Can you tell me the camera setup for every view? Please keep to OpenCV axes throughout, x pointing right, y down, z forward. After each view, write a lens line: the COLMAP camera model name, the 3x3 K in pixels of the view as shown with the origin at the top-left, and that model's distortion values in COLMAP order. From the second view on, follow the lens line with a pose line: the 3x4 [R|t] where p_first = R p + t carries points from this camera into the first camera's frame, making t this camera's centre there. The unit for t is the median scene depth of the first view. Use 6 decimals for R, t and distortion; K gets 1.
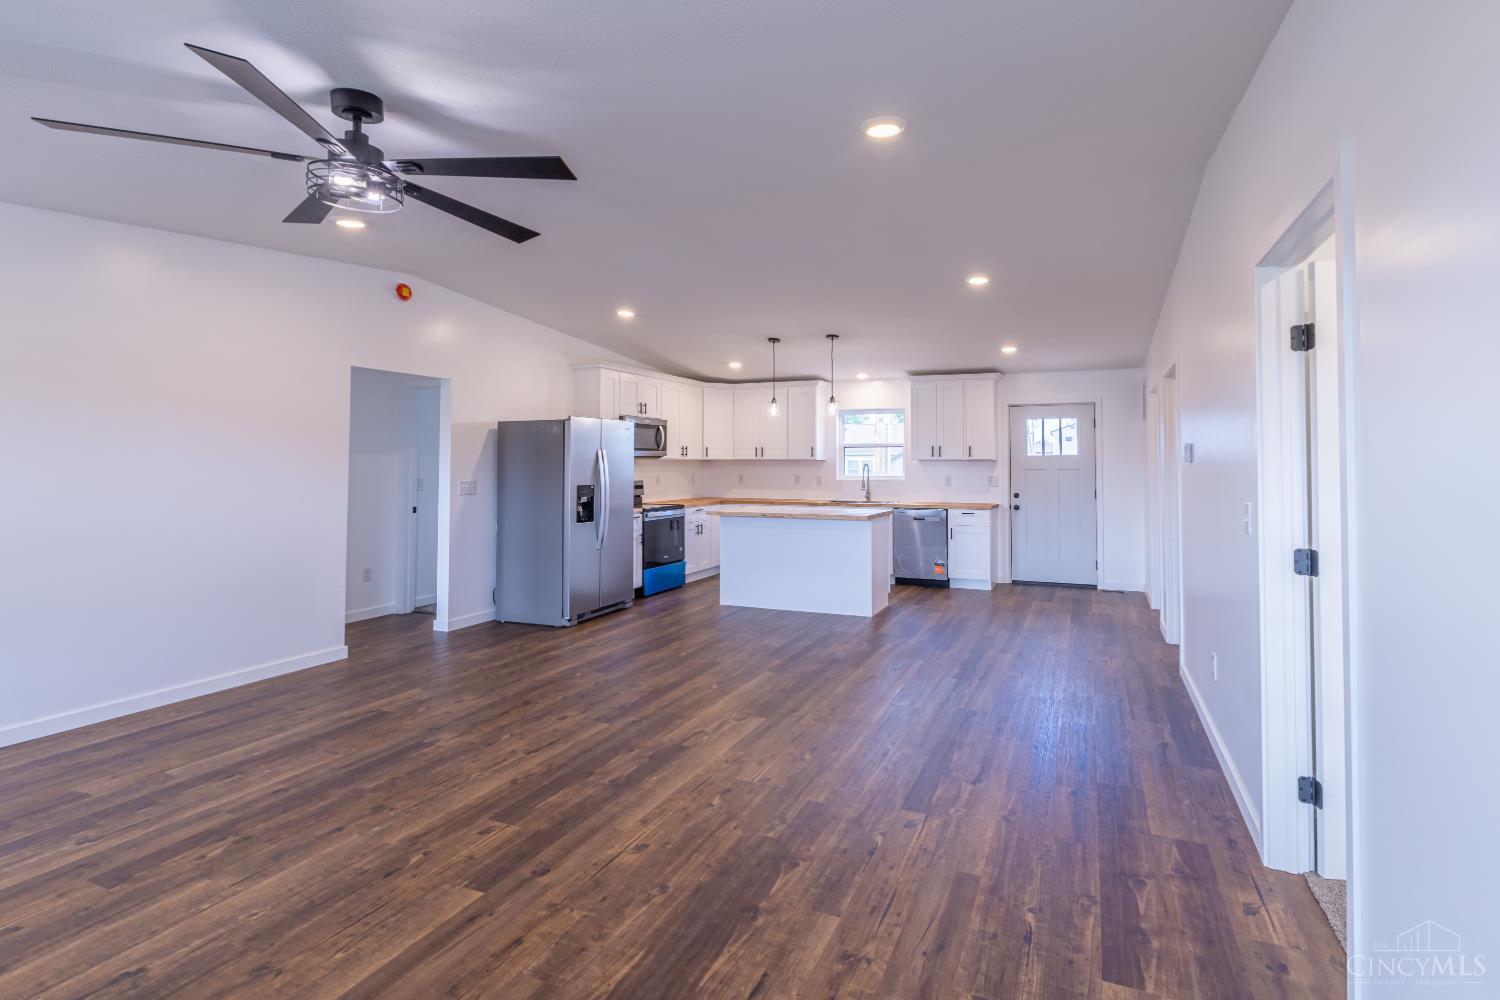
lens RADIAL K [[678.0, 0, 834.6], [0, 678.0, 445.6], [0, 0, 1]] dist [0.000034, -0.000368]
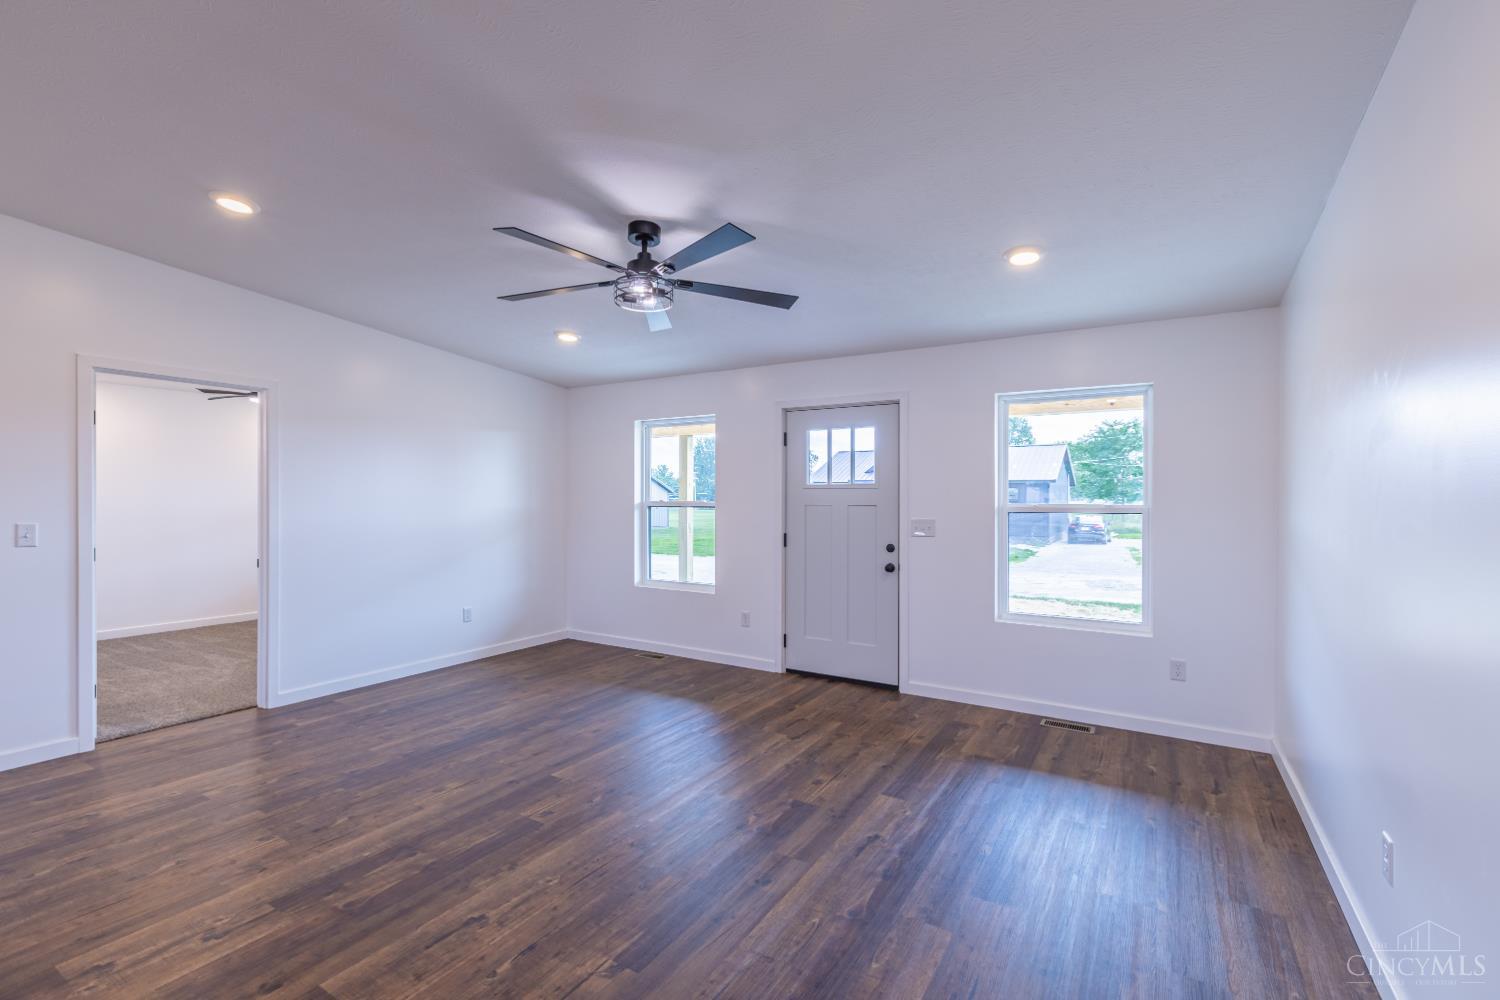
lens RADIAL K [[655.1, 0, 753.7], [0, 655.1, 500.7], [0, 0, 1]] dist [-0.000924, -0.000288]
pose [[-0.979789, -0.007336, 0.199901, -1.008103], [-0.011743, 0.999713, -0.020868, 0.049411], [-0.199690, -0.022794, -0.979594, 1.901562]]
